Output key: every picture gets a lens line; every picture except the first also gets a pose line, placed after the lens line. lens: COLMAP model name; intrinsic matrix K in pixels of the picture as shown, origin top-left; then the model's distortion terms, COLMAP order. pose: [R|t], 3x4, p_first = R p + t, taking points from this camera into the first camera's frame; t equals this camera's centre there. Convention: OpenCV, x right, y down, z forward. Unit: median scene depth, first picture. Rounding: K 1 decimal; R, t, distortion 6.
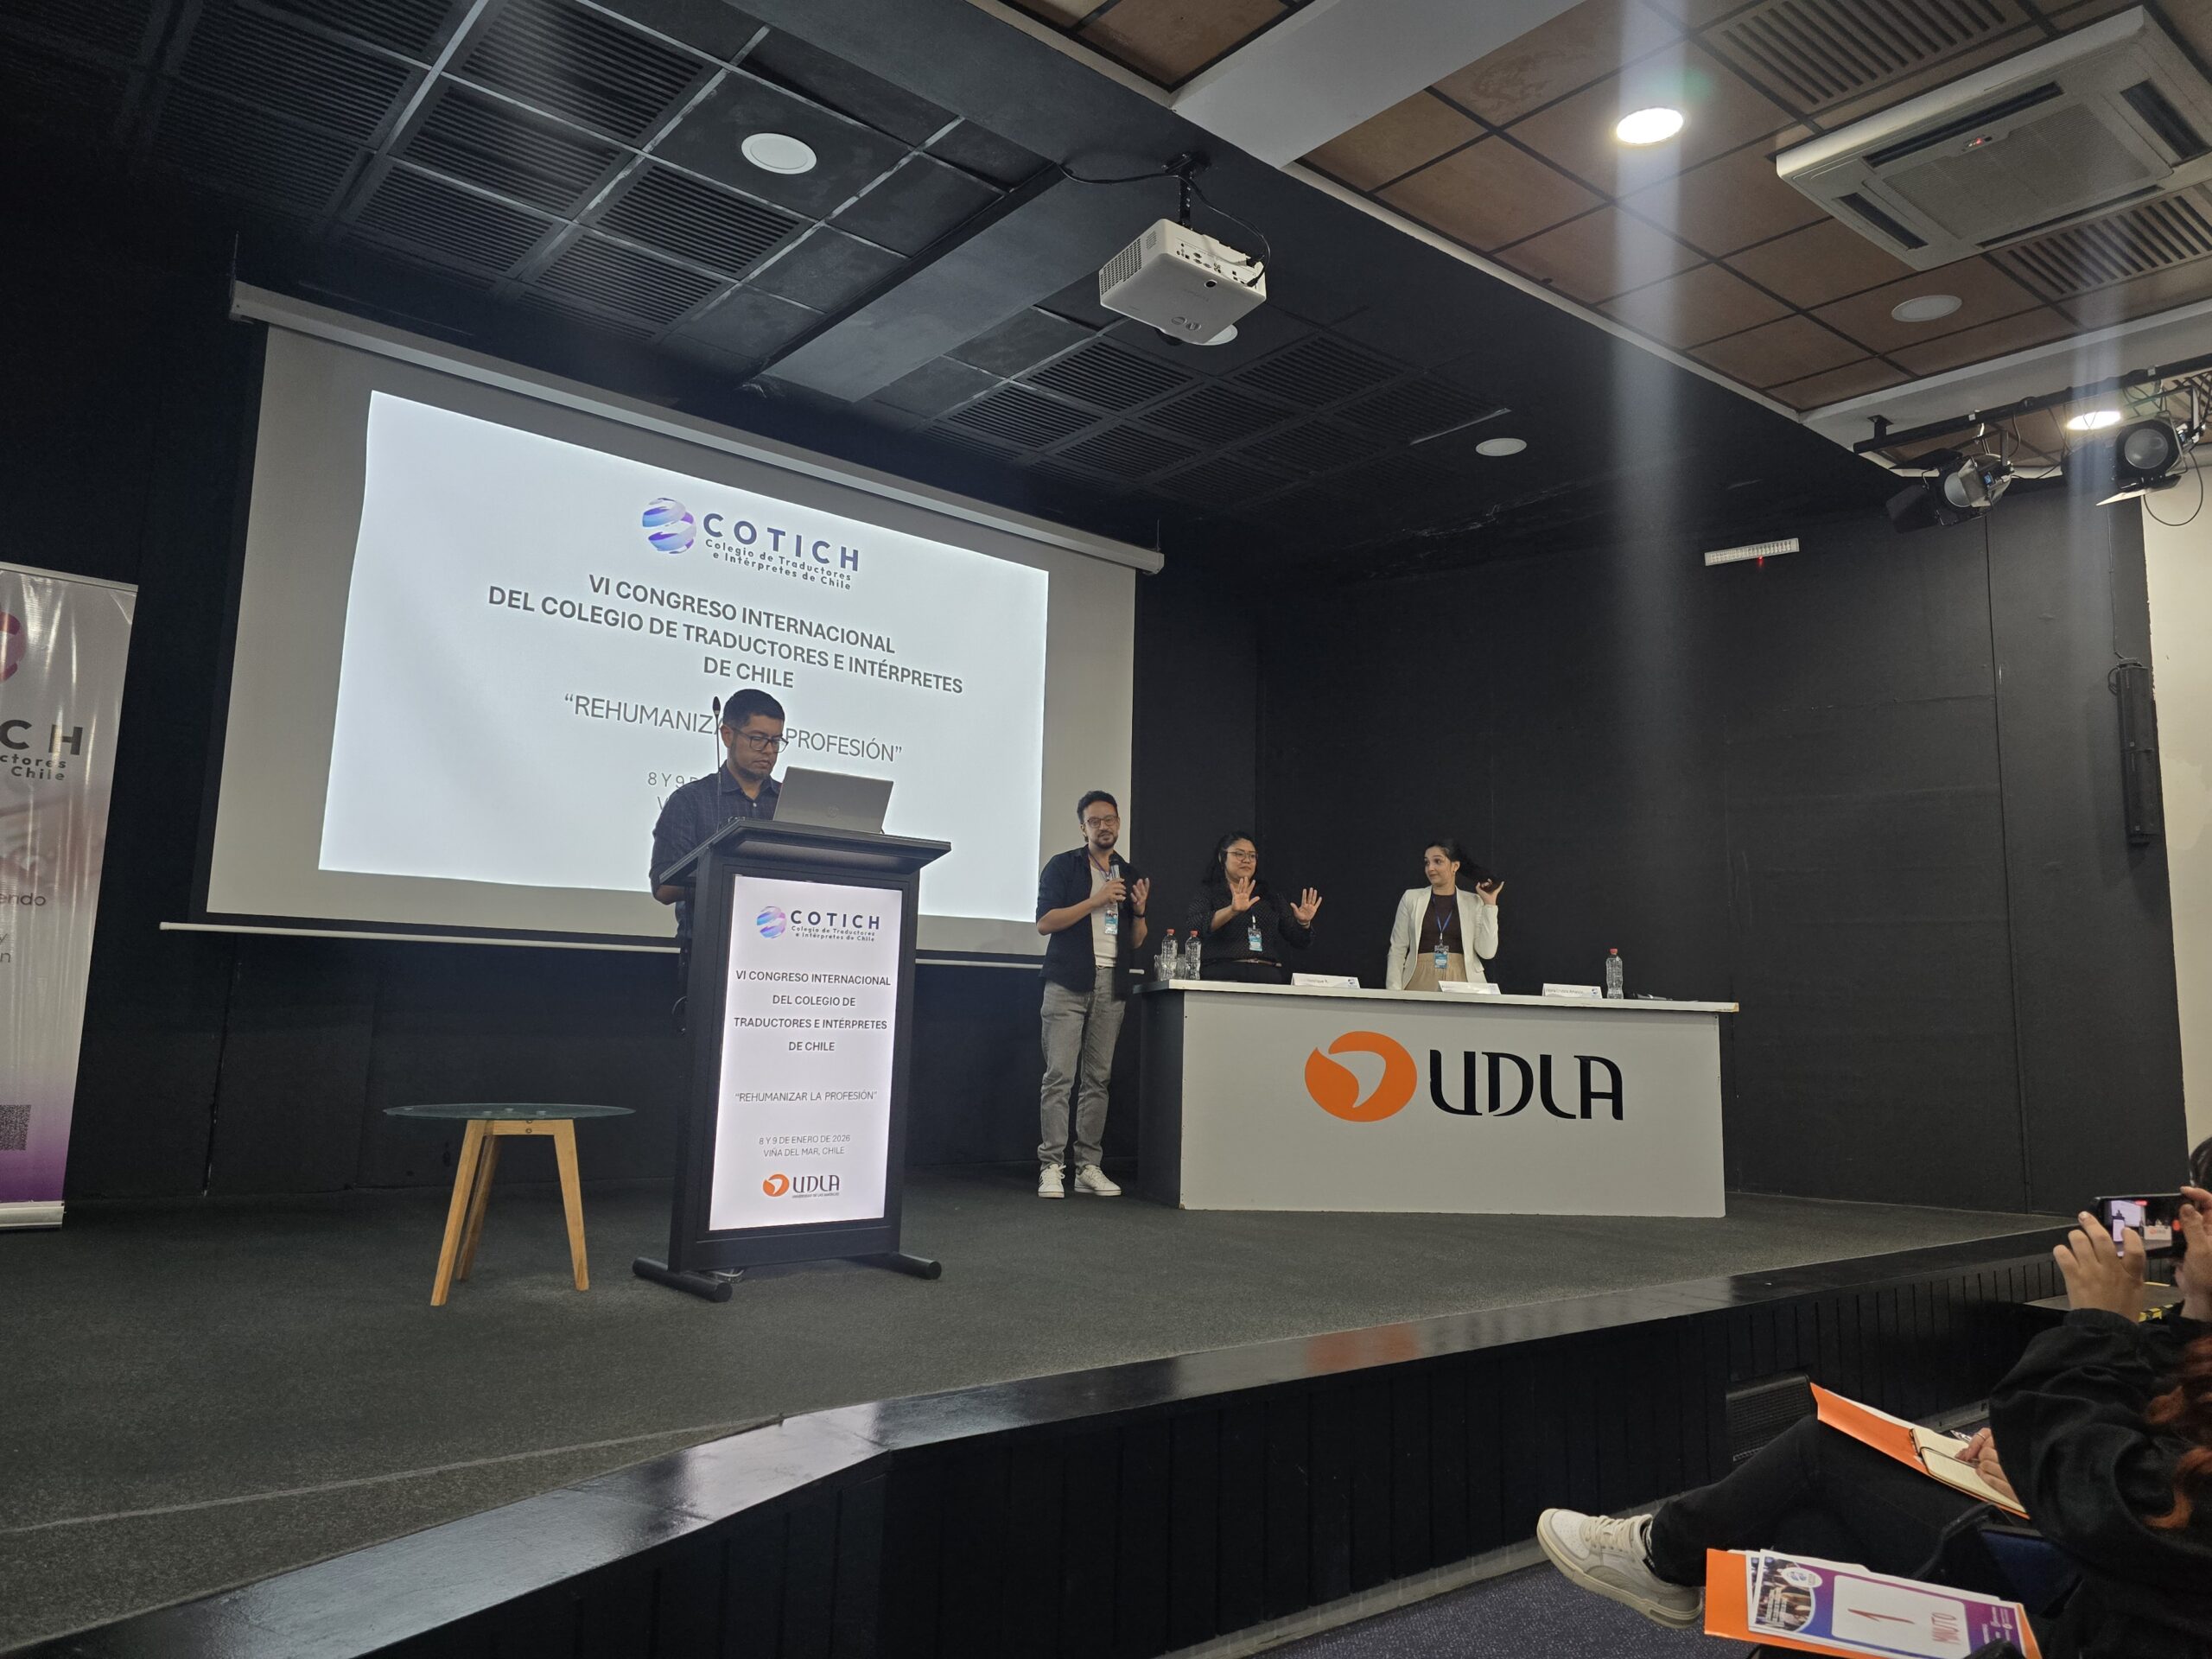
lens RADIAL K [[1515.5, 0, 1188.5], [0, 1515.5, 820.6], [0, 0, 1]] dist [0.070125, -0.104471]
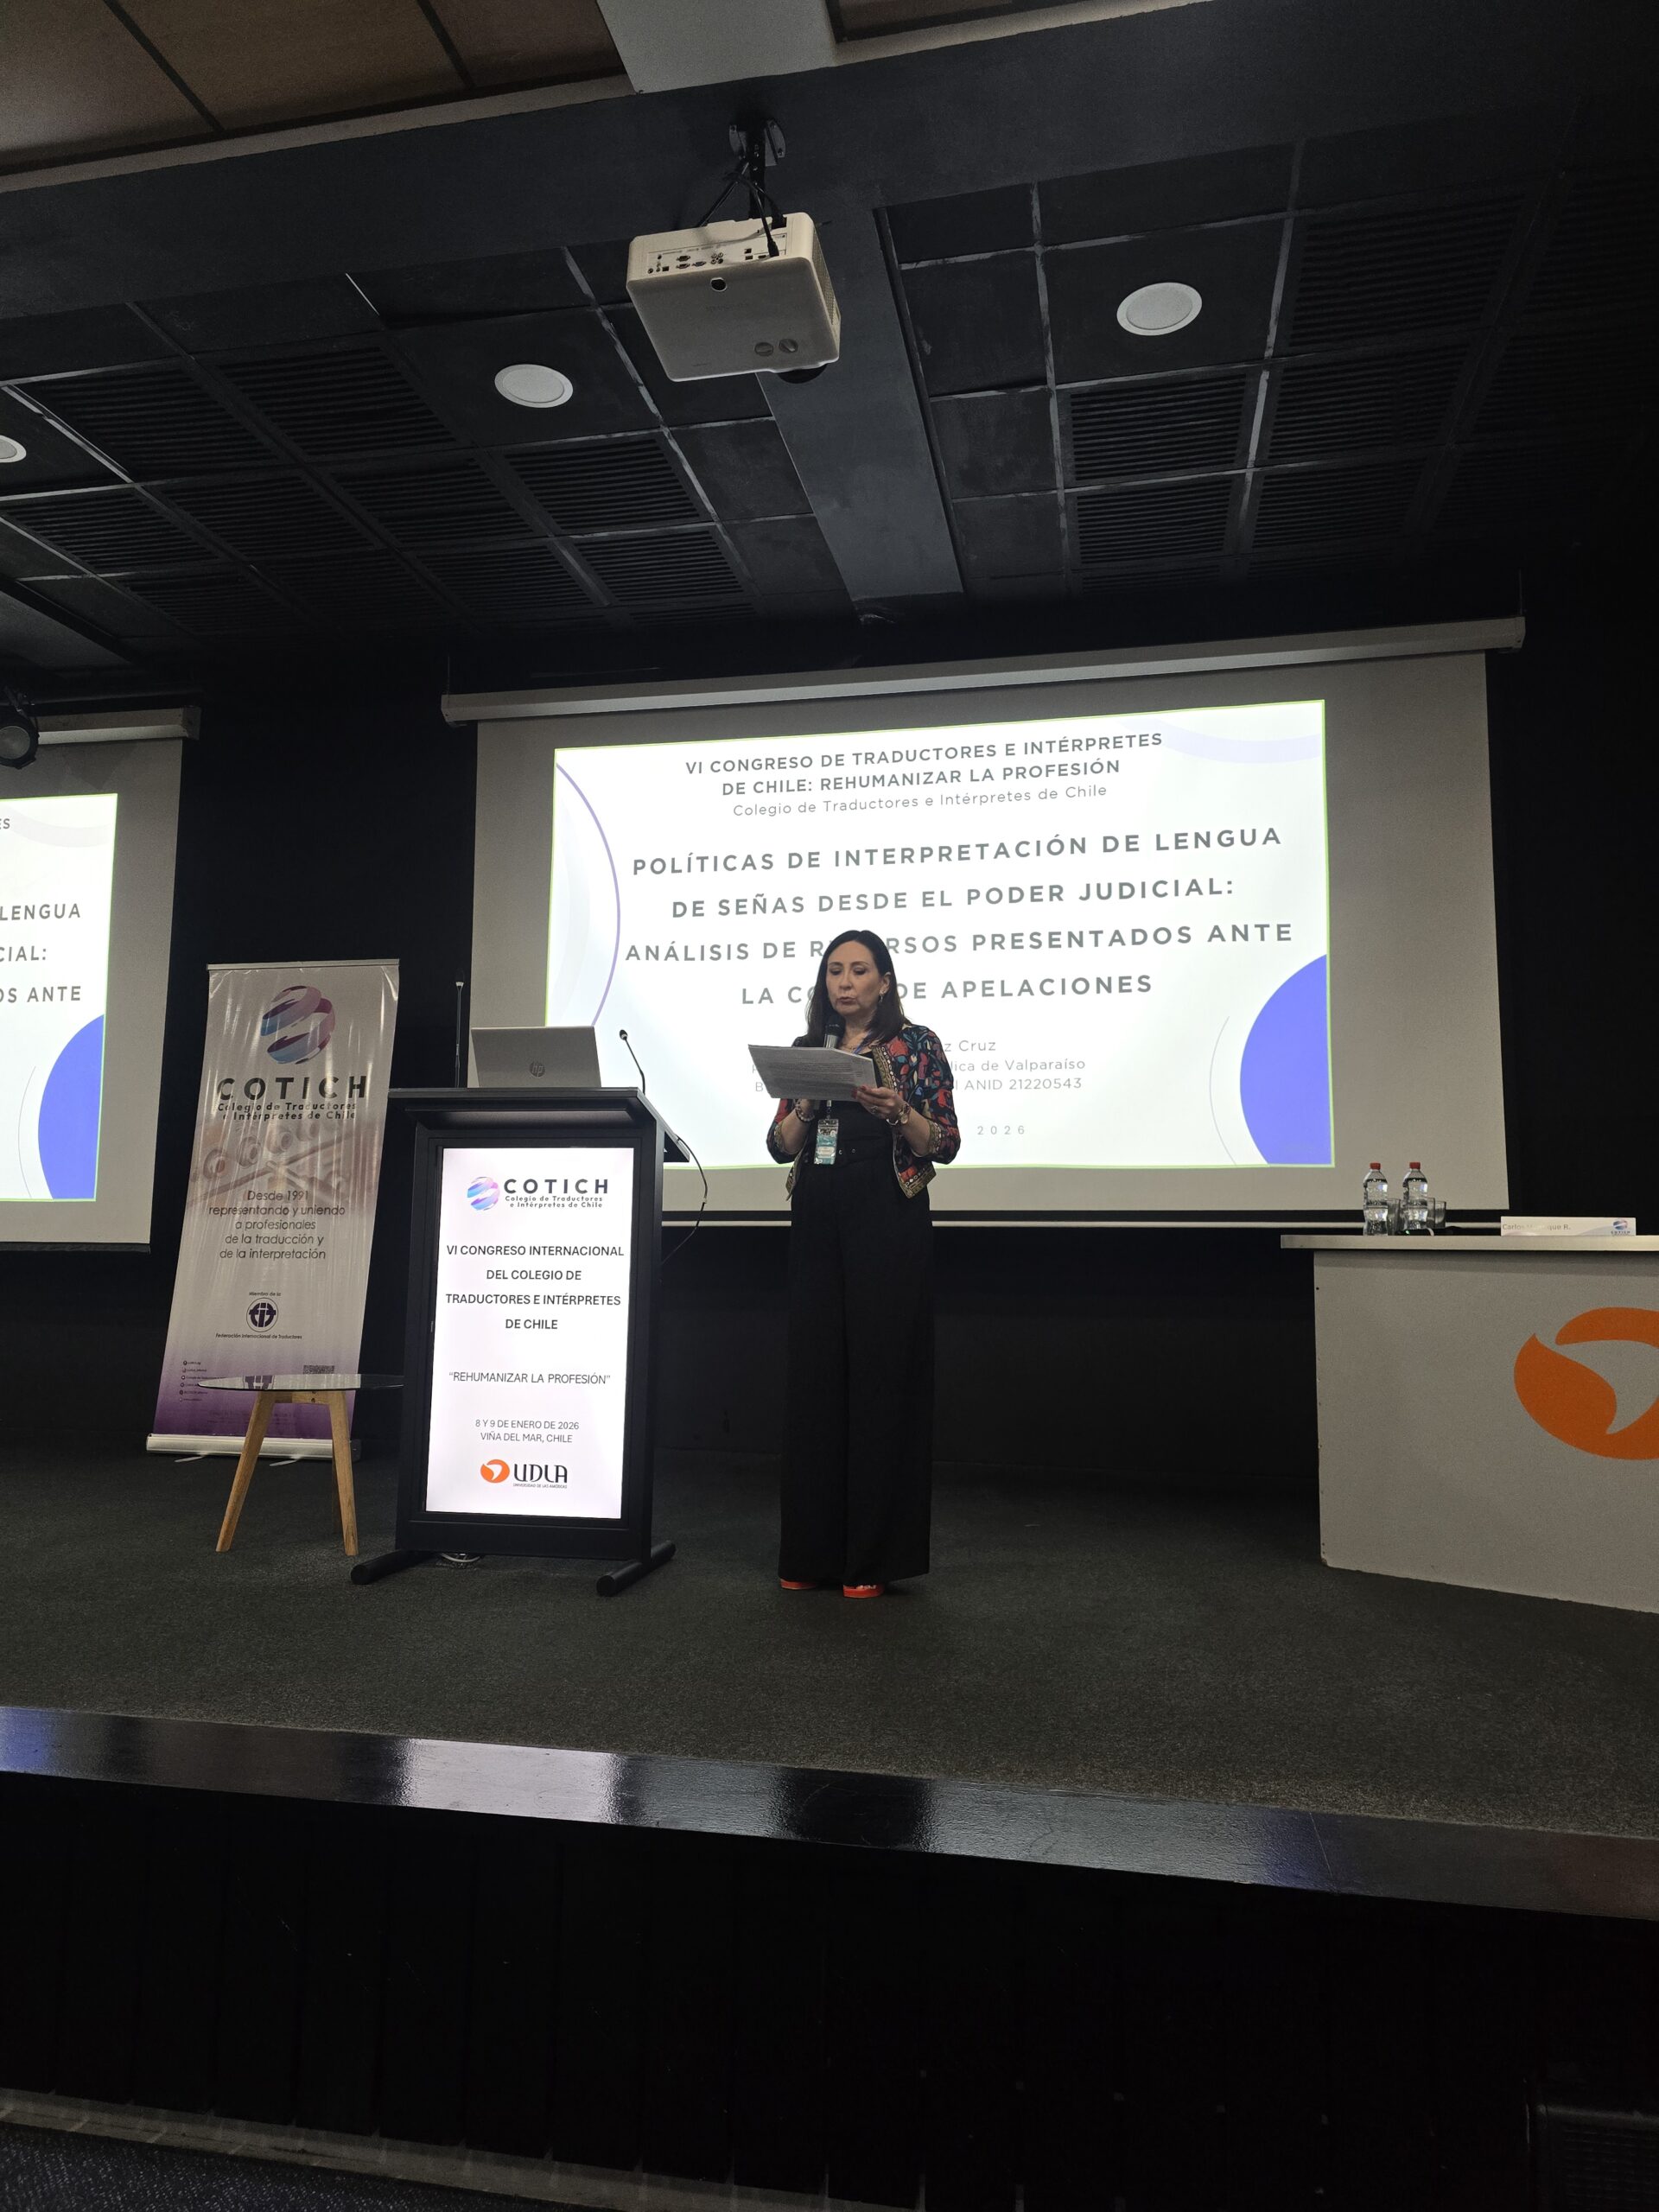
lens RADIAL K [[1515.5, 0, 821.5], [0, 1515.5, 1124.0], [0, 0, 1]] dist [0.070125, -0.104471]
pose [[0.602166, -0.098531, -0.792267, 0.586869], [0.111784, 0.992985, -0.038532, 0.080422], [0.790506, -0.065360, 0.608956, 0.569076]]
